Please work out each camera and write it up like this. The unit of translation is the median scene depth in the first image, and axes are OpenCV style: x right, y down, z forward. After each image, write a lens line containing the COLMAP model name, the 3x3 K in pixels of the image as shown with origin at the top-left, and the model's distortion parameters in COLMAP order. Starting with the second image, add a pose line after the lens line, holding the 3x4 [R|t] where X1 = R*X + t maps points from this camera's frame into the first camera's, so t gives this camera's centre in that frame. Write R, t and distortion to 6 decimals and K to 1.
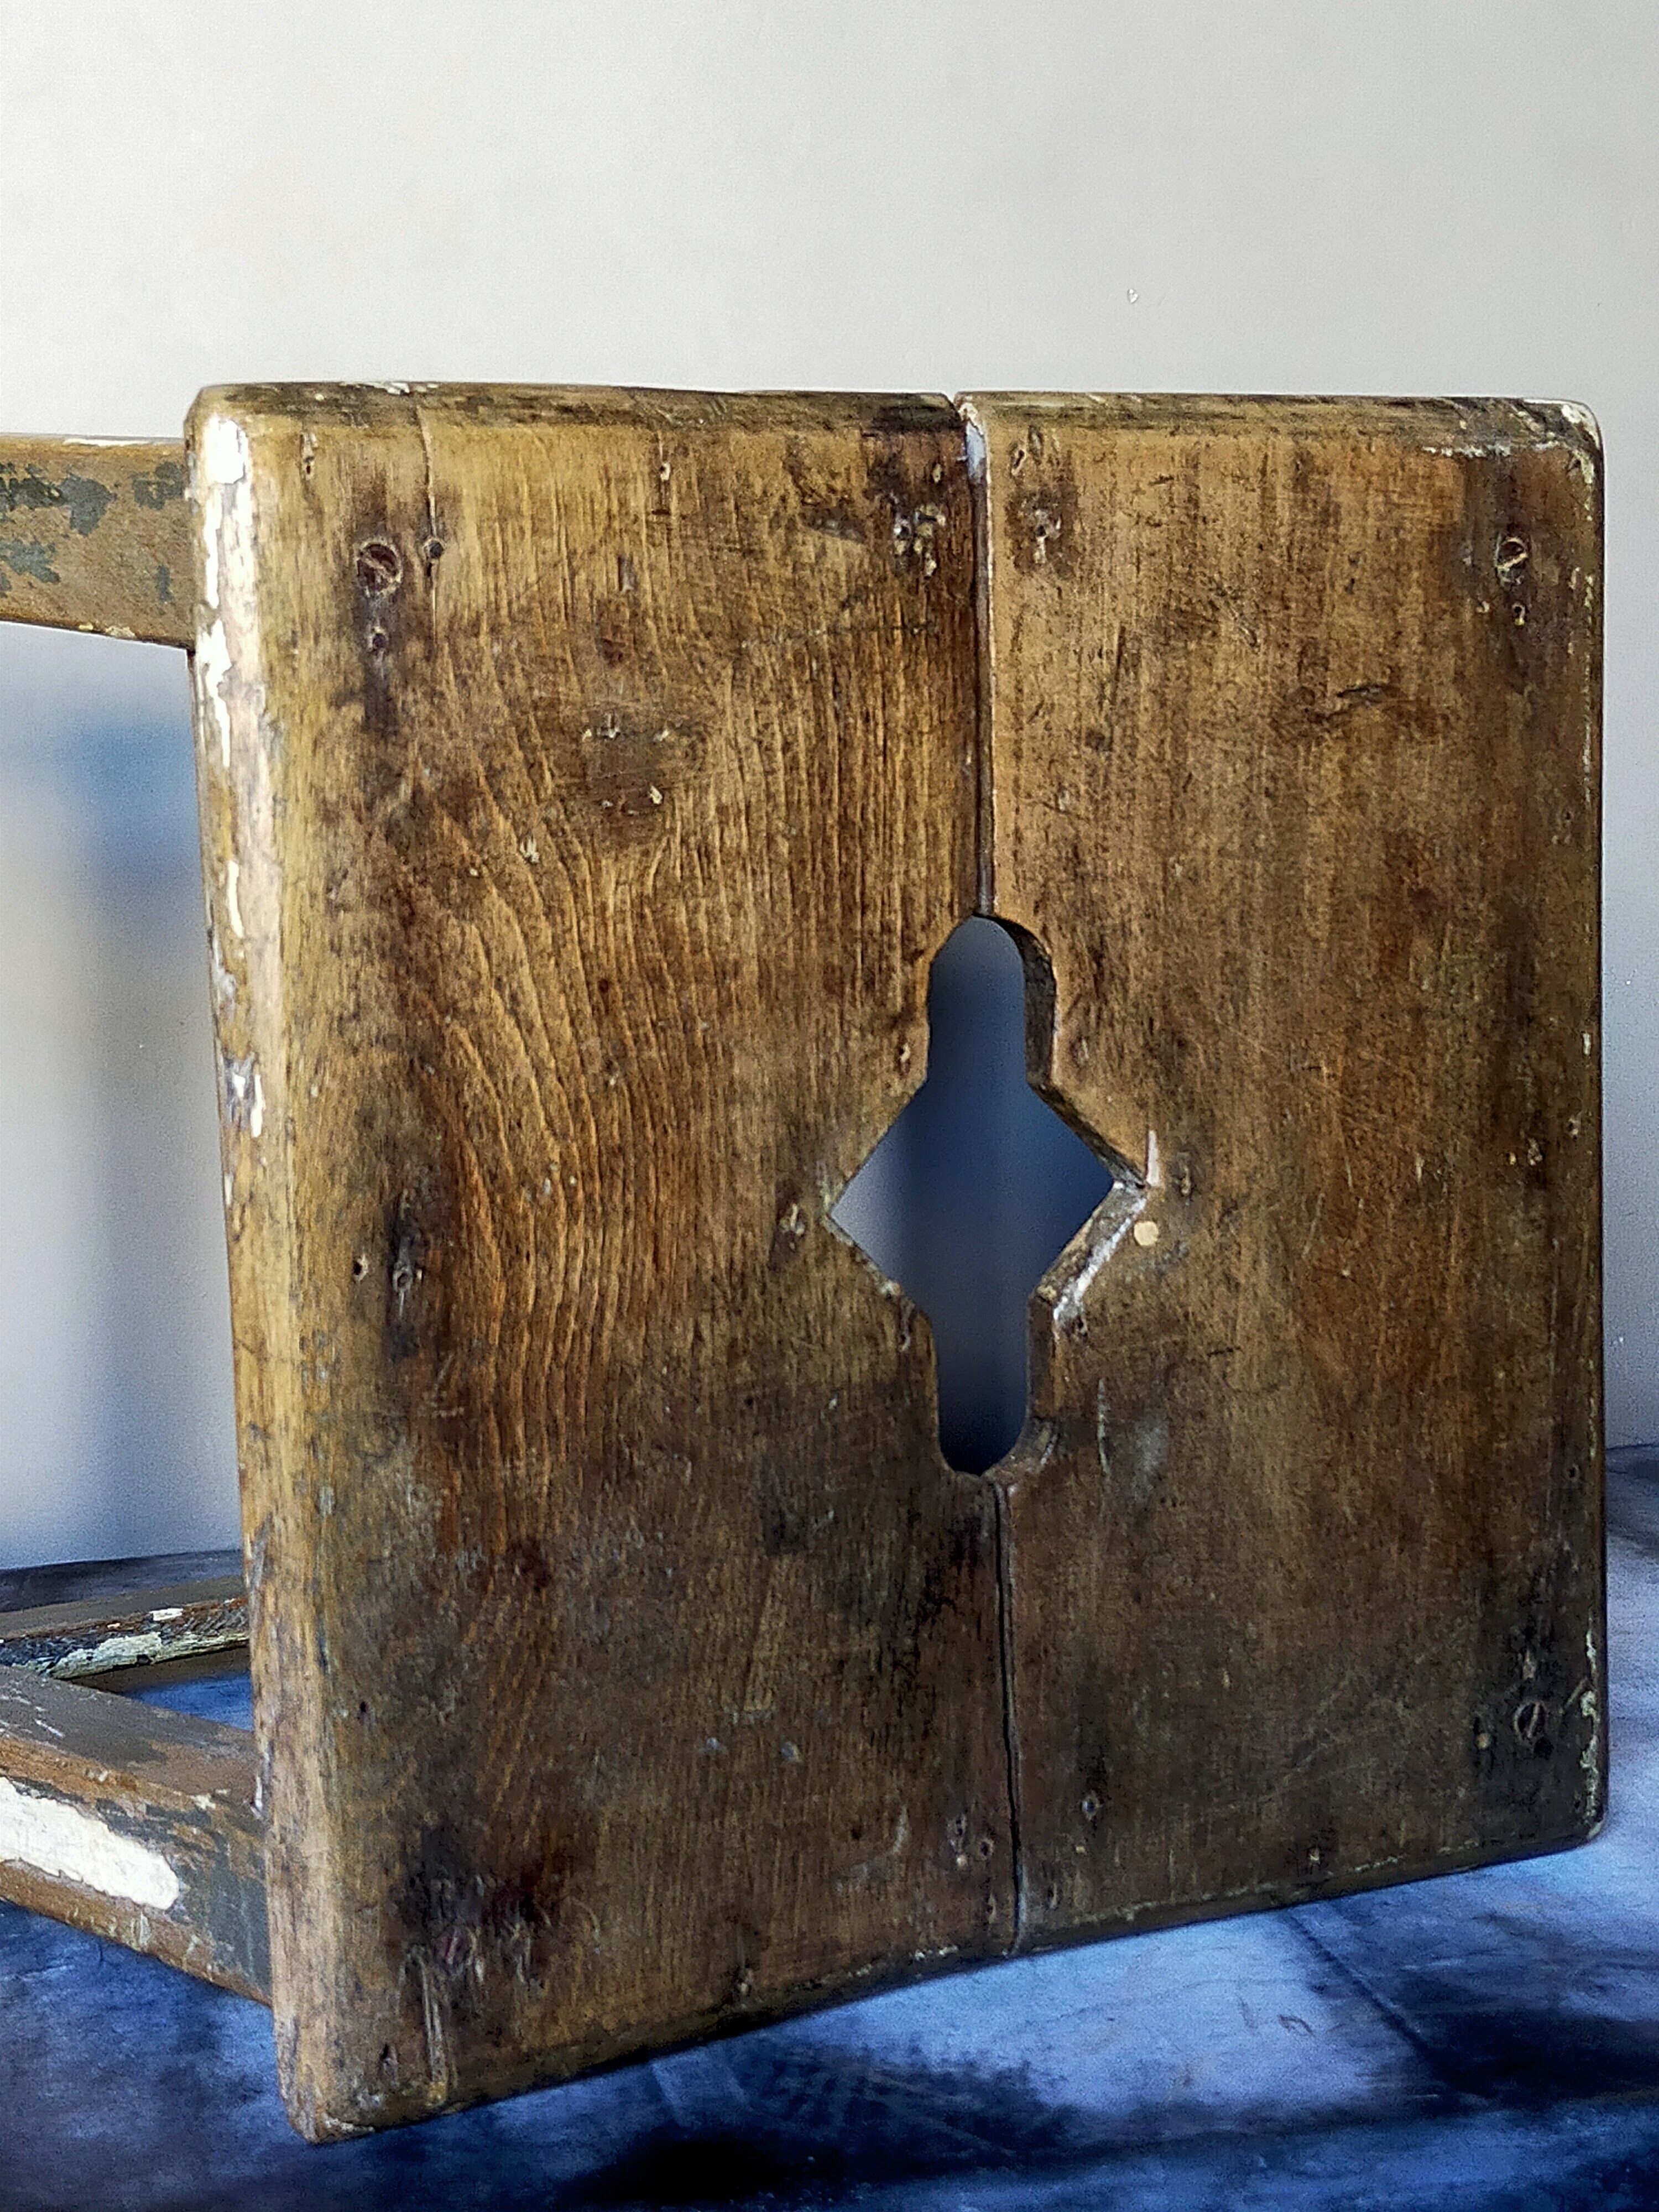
lens RADIAL K [[3305.7, 0, 838.7], [0, 3305.7, 1092.8], [0, 0, 1]] dist [0.106943, -0.237589]
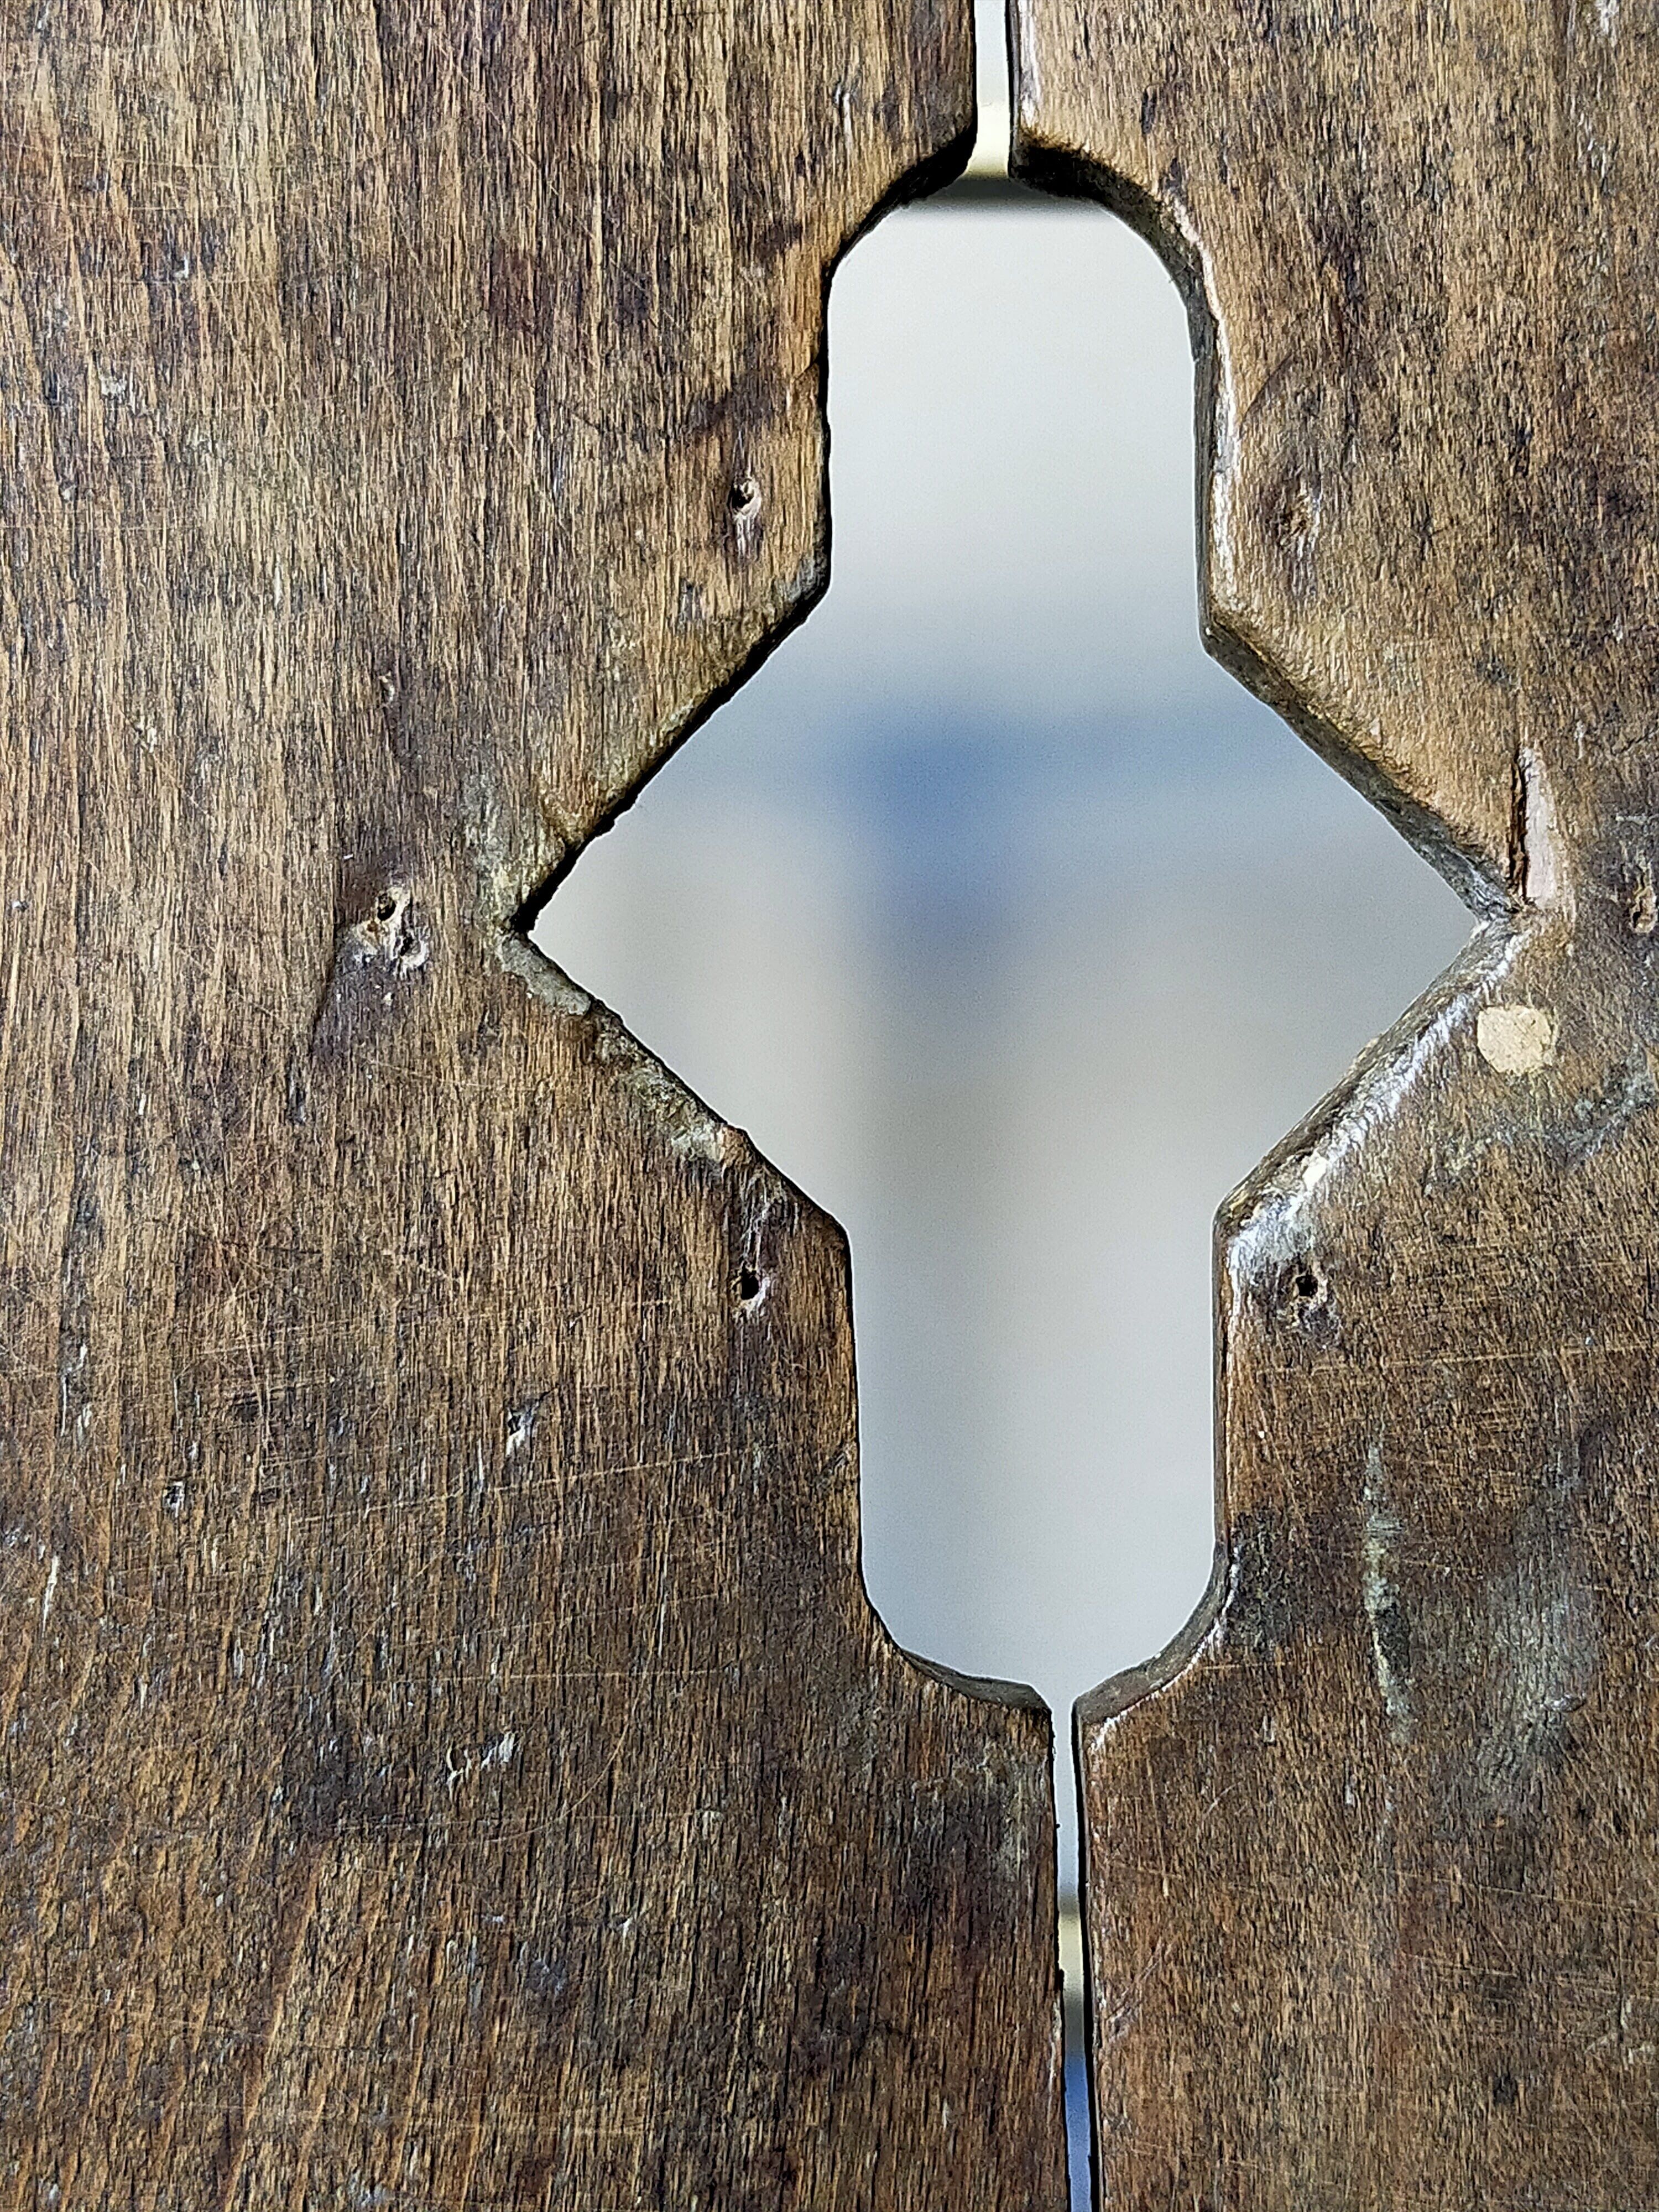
lens RADIAL K [[3305.7, 0, 838.7], [0, 3305.7, 1092.8], [0, 0, 1]] dist [0.106943, -0.237589]
pose [[0.896925, -0.007866, -0.442112, 0.194526], [-0.040897, 0.994081, -0.100654, 0.091434], [0.440287, 0.108360, 0.891294, 0.683710]]
